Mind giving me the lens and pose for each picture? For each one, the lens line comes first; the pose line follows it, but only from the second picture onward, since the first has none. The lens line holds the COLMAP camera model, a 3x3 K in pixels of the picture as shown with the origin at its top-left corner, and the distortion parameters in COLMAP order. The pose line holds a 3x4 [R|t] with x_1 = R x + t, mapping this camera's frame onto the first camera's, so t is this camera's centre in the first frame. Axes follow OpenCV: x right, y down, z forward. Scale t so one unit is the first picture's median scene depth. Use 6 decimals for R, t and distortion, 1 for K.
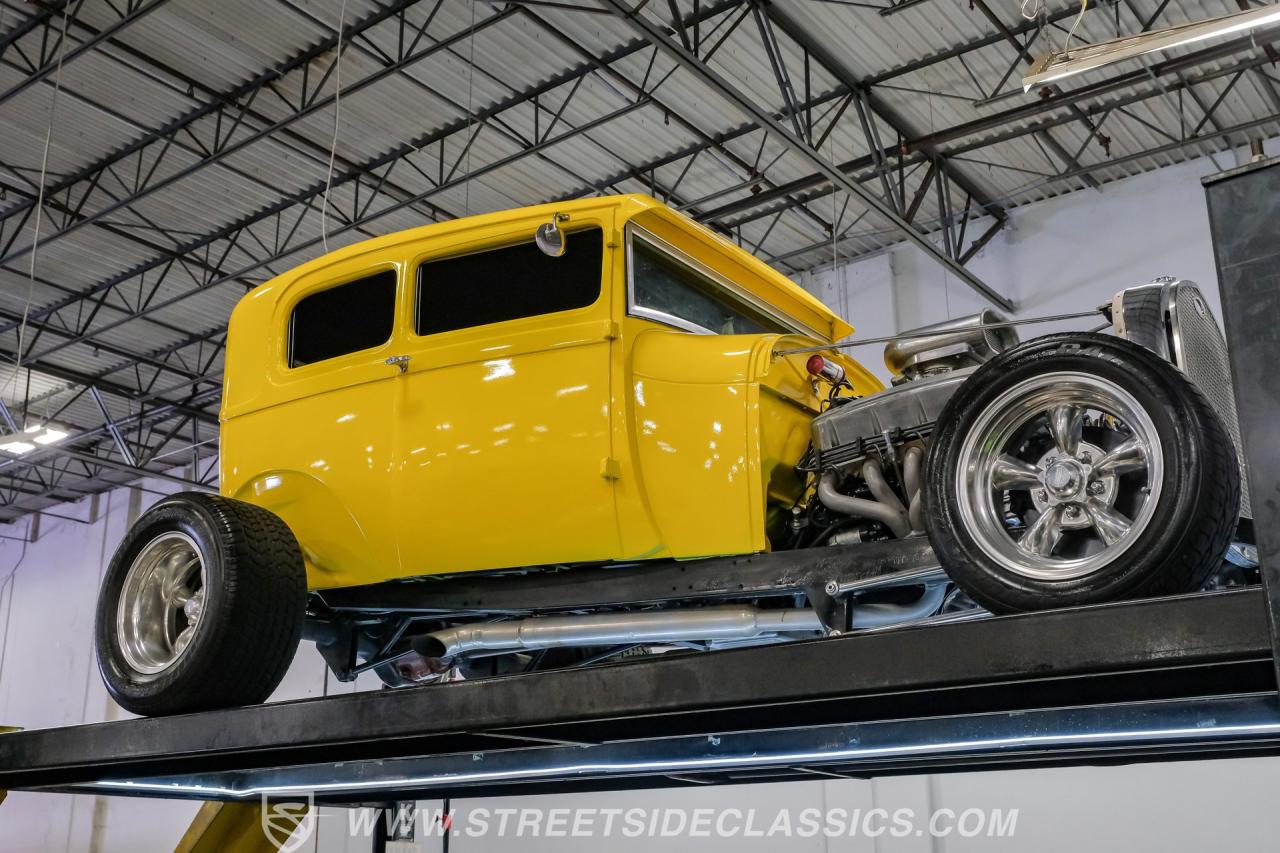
lens RADIAL K [[1380.6, 0, 639.8], [0, 1380.6, 455.0], [0, 0, 1]] dist [0.005038, -0.007215]
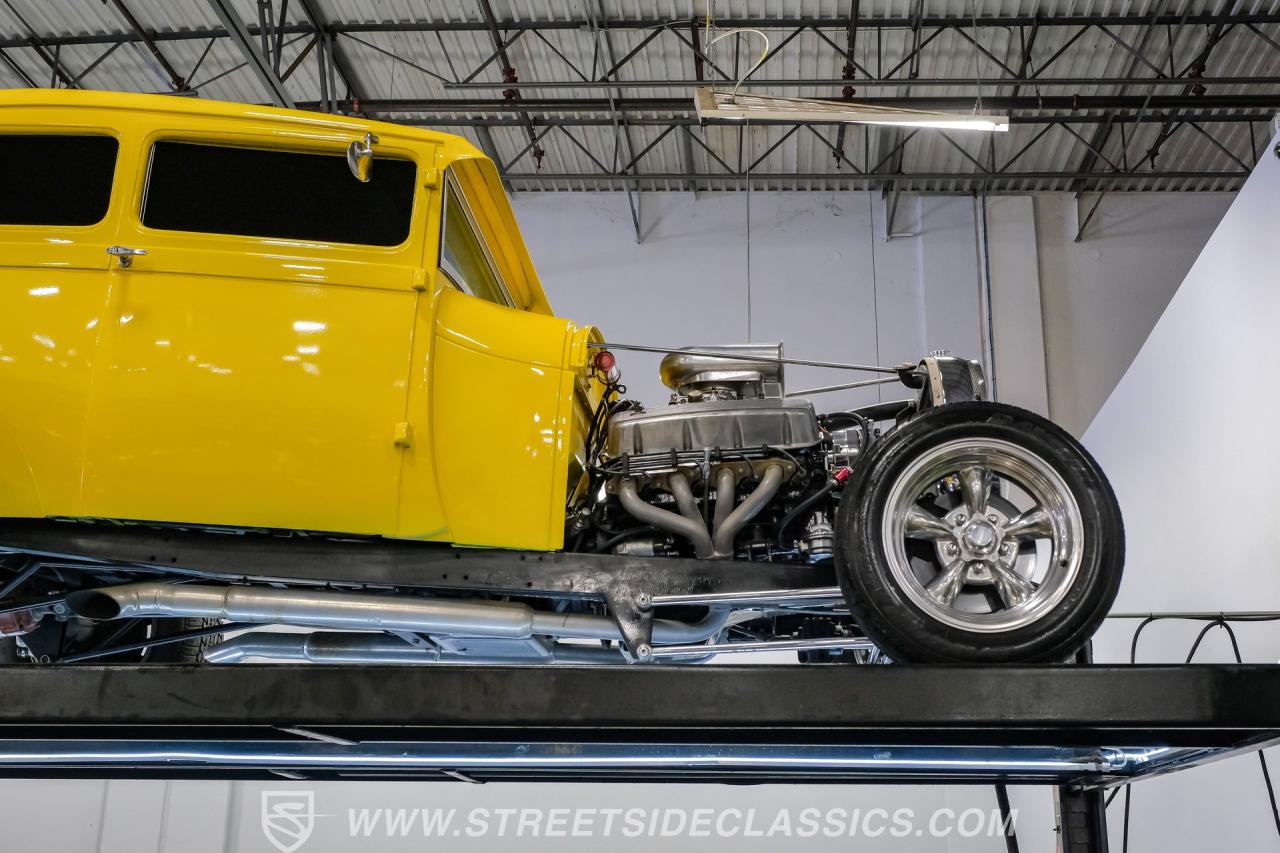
lens RADIAL K [[1428.7, 0, 640.0], [0, 1428.7, 426.5], [0, 0, 1]] dist [-0.010622, 0.004629]
pose [[0.847599, 0.168849, 0.503056, -0.326508], [-0.170697, 0.984394, -0.042802, 0.016731], [-0.502432, -0.049592, 0.863193, 0.120147]]
